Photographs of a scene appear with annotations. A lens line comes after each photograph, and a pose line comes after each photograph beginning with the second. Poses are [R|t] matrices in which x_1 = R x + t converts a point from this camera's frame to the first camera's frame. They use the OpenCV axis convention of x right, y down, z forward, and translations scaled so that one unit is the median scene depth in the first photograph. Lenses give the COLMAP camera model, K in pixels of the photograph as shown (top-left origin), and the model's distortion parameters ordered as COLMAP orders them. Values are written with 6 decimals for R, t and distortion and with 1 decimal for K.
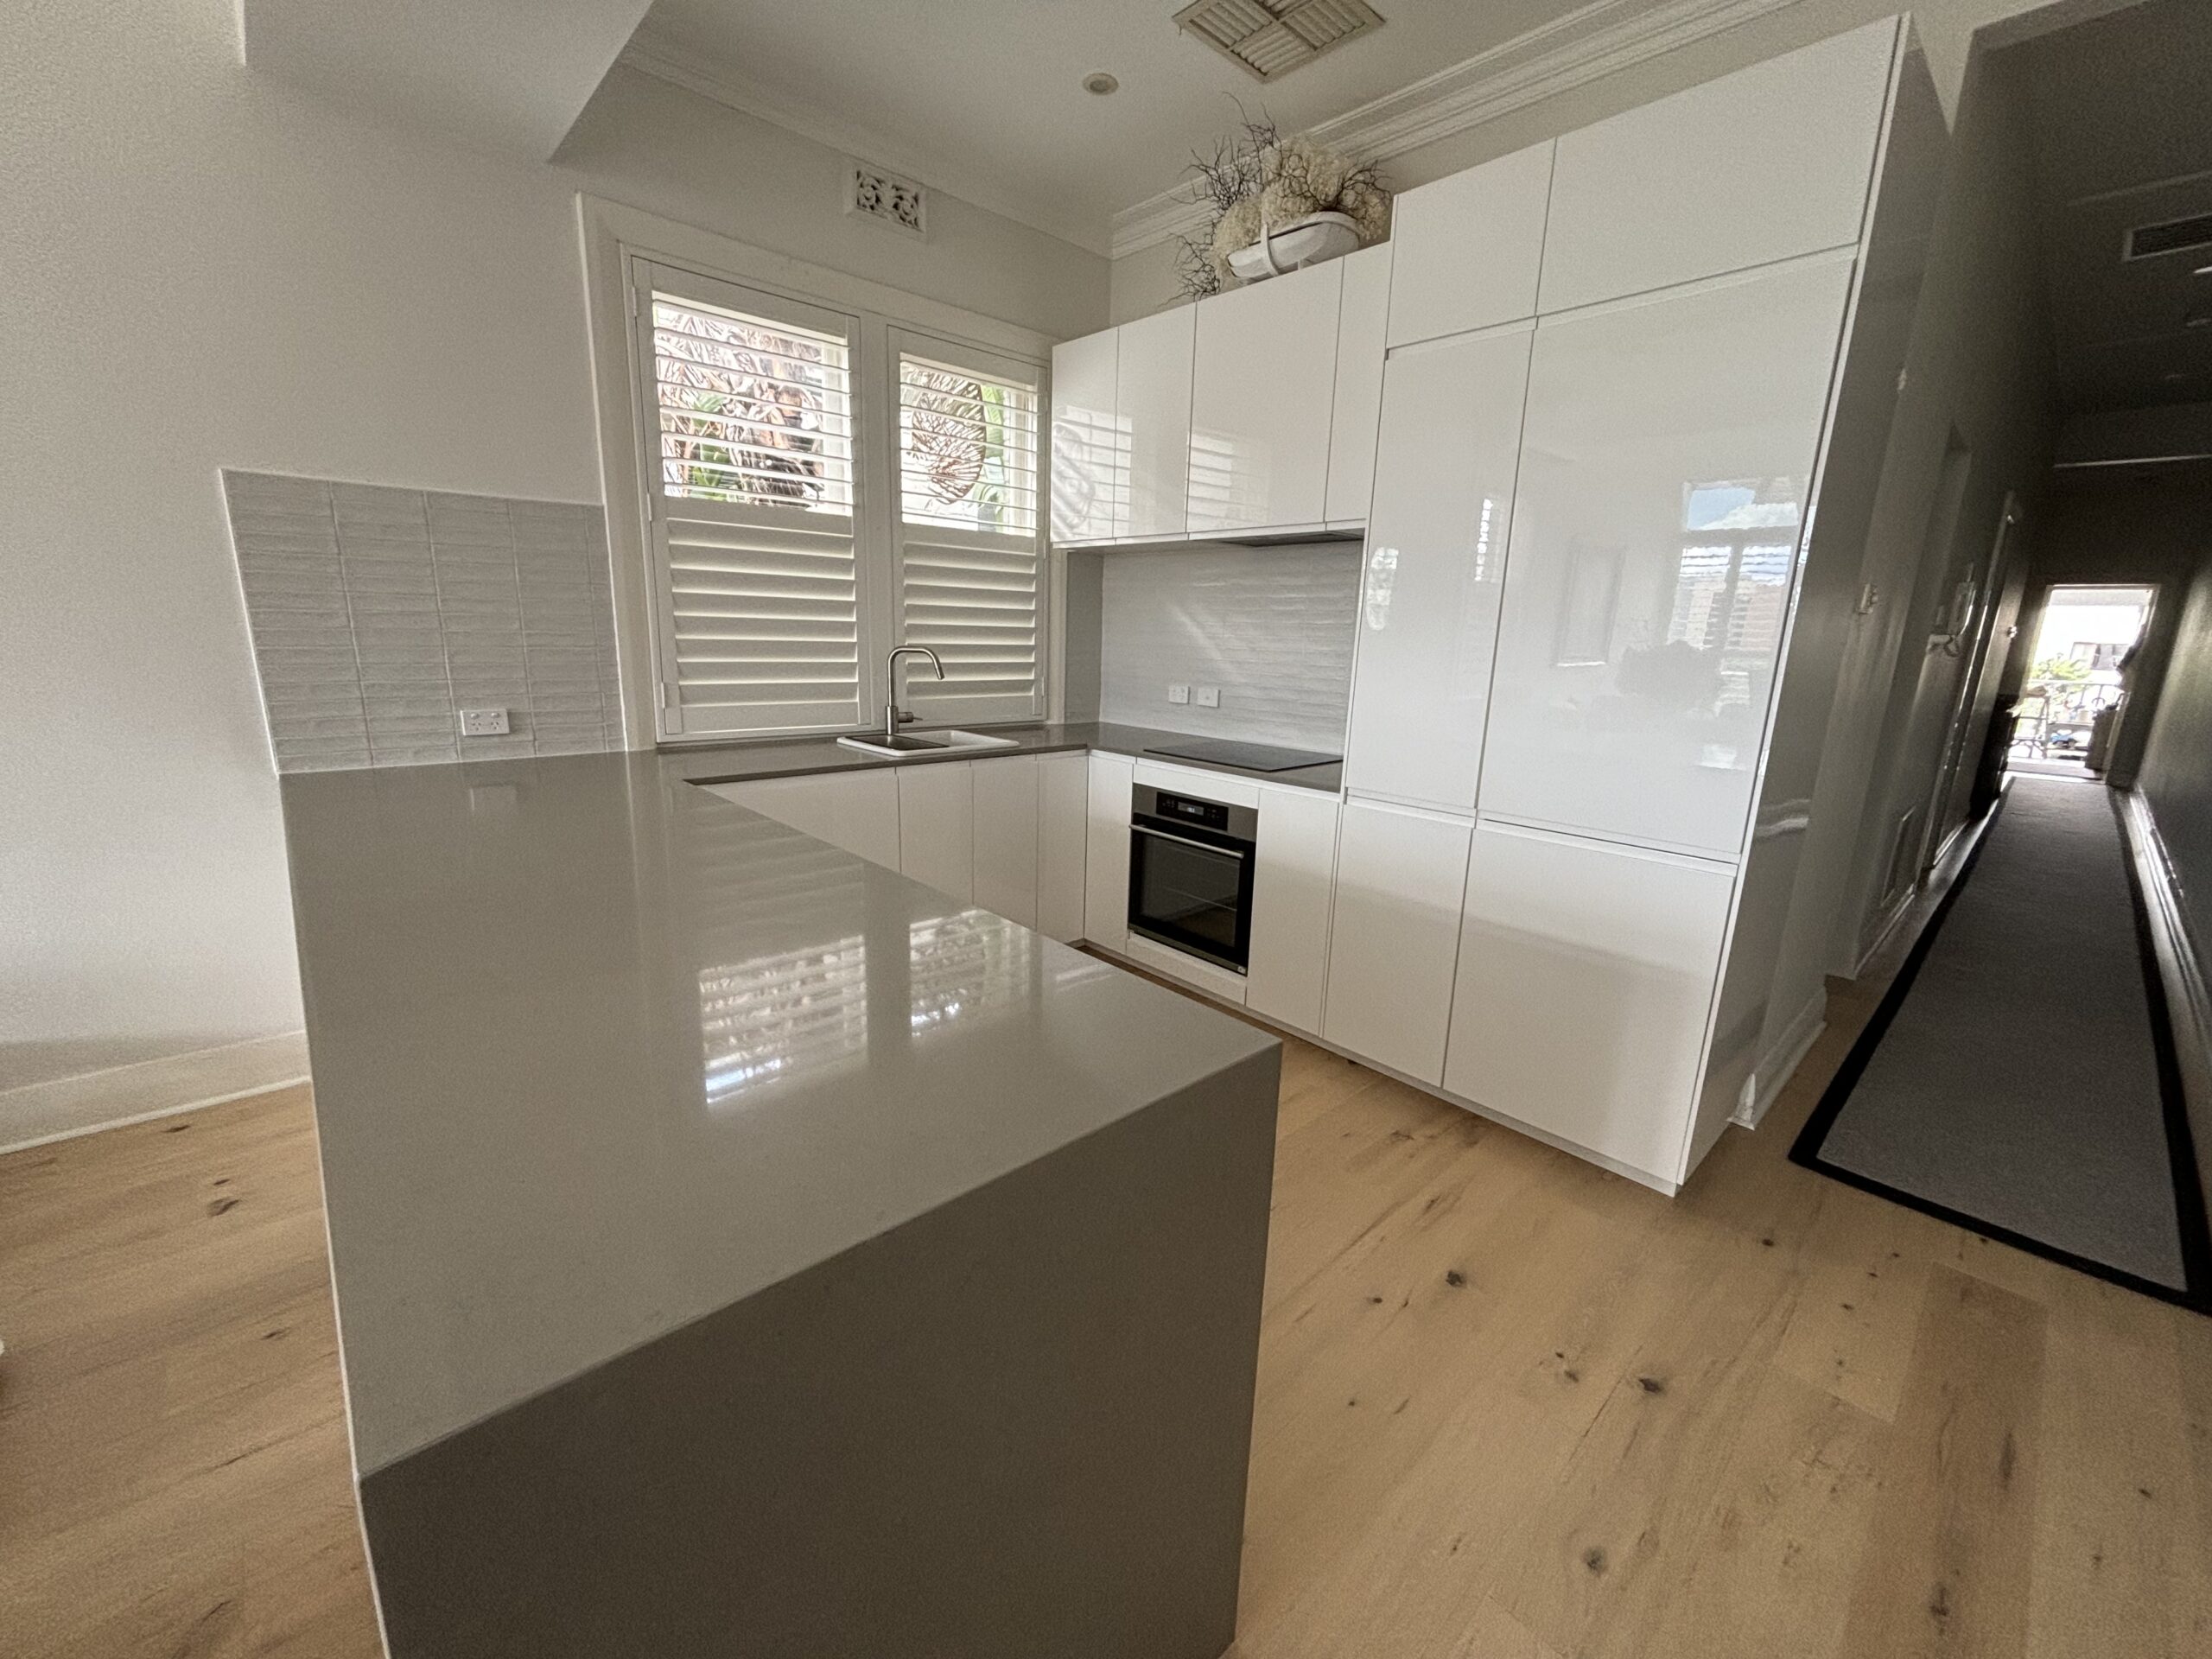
lens RADIAL K [[888.6, 0, 1099.3], [0, 888.6, 832.5], [0, 0, 1]] dist [-0.000609, 0.000622]
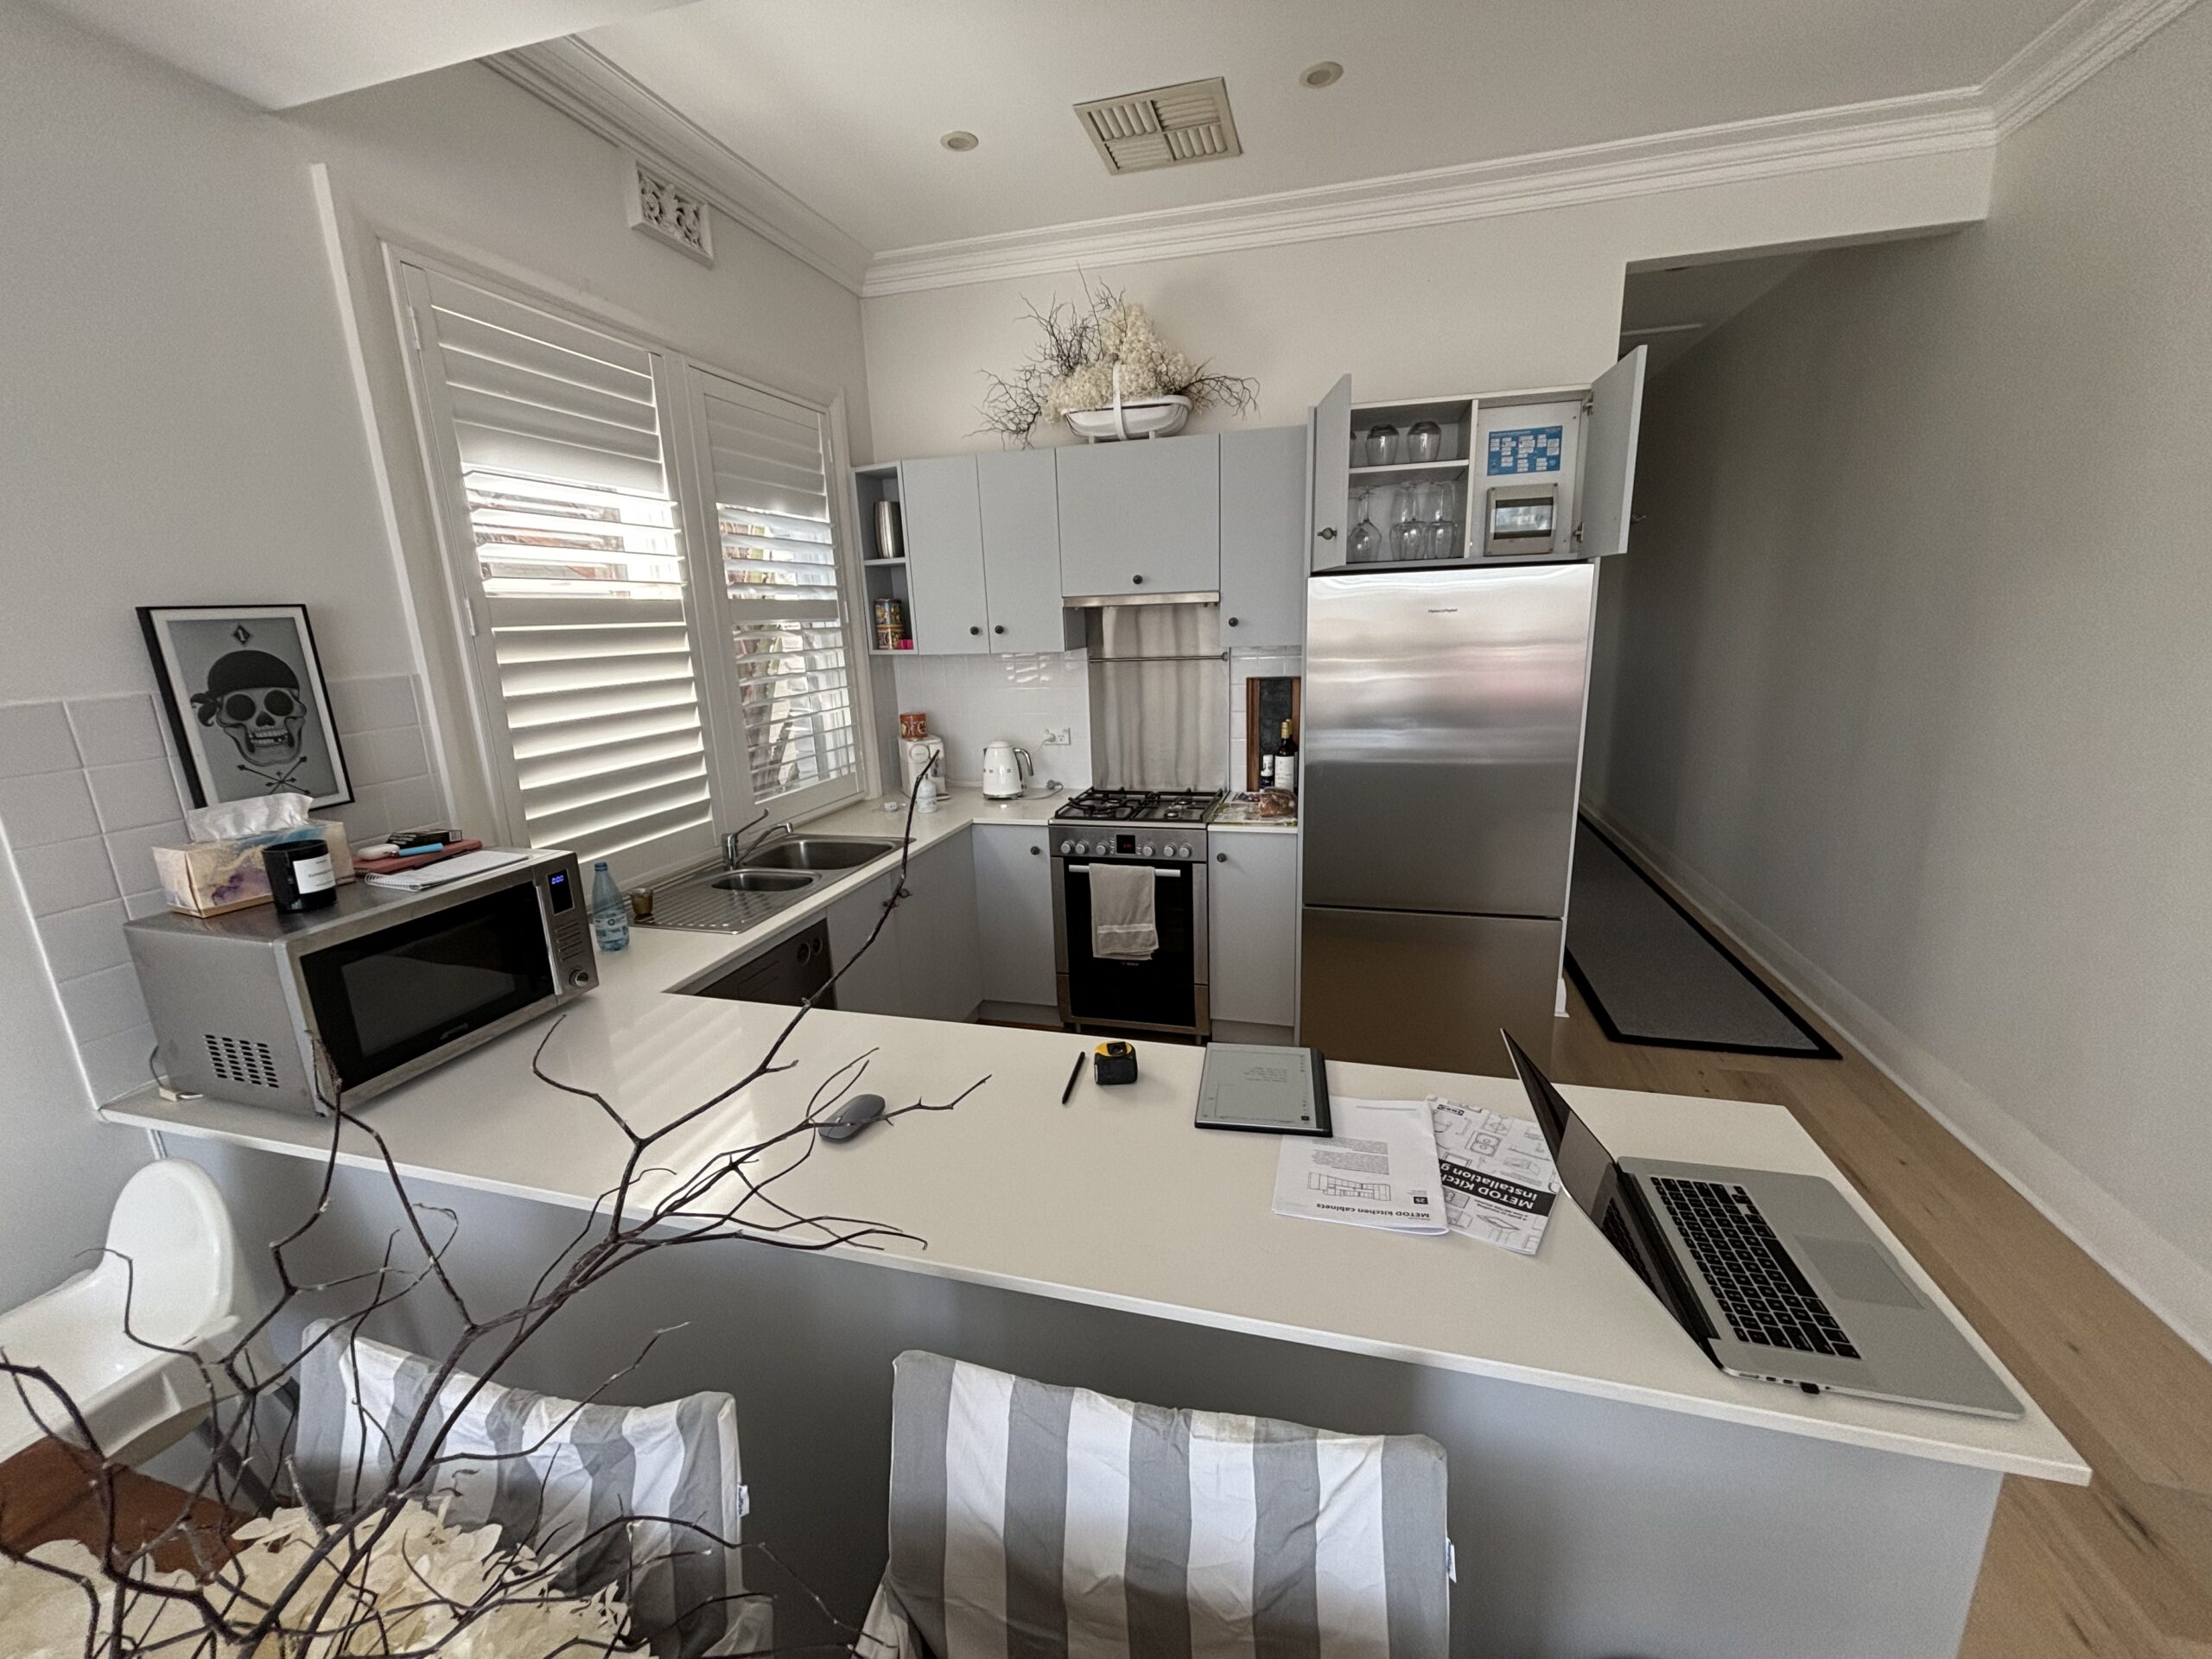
lens RADIAL K [[888.6, 0, 1095.6], [0, 888.6, 827.2], [0, 0, 1]] dist [-0.000609, 0.000622]
pose [[0.846571, -0.179582, 0.501066, -0.448494], [0.178091, 0.982676, 0.051299, -0.140313], [-0.501598, 0.045807, 0.863887, 0.137609]]
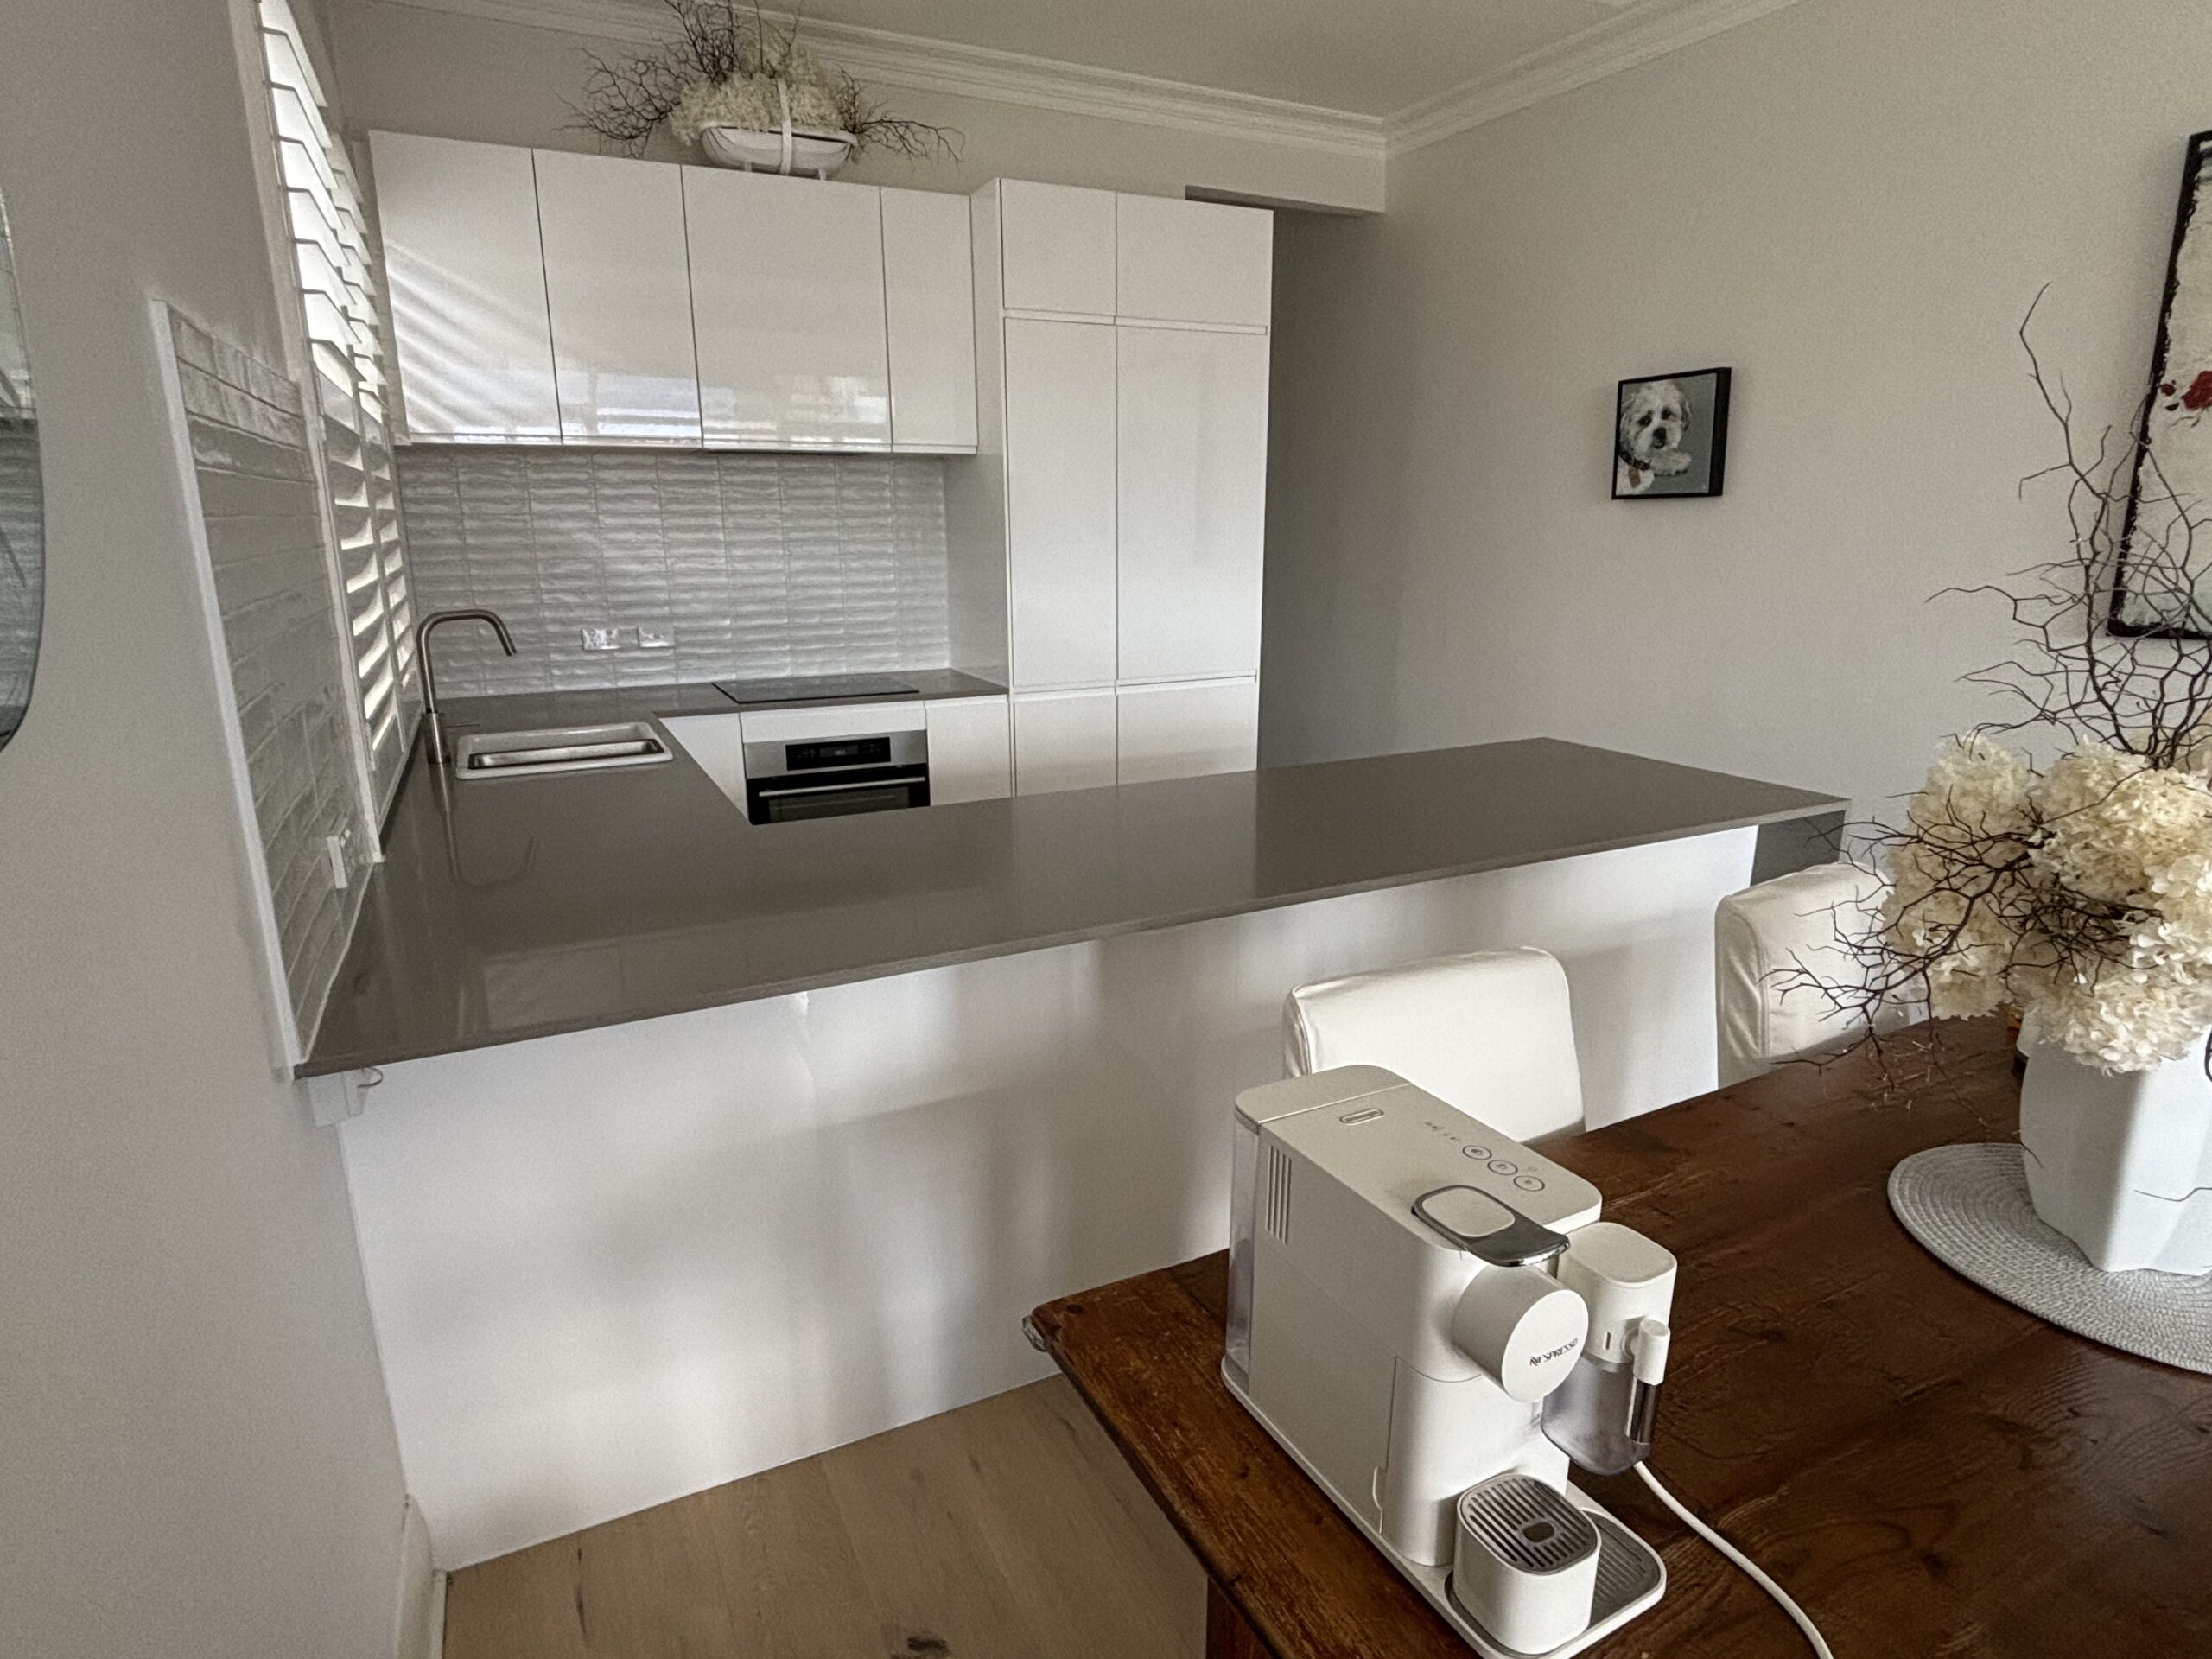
lens RADIAL K [[1189.7, 0, 1102.5], [0, 1189.7, 829.9], [0, 0, 1]] dist [0.004296, -0.006435]
pose [[0.286298, -0.275409, 0.917705, -1.031455], [0.229677, 0.949600, 0.213328, -0.158676], [-0.930205, 0.149700, 0.335124, 0.369010]]
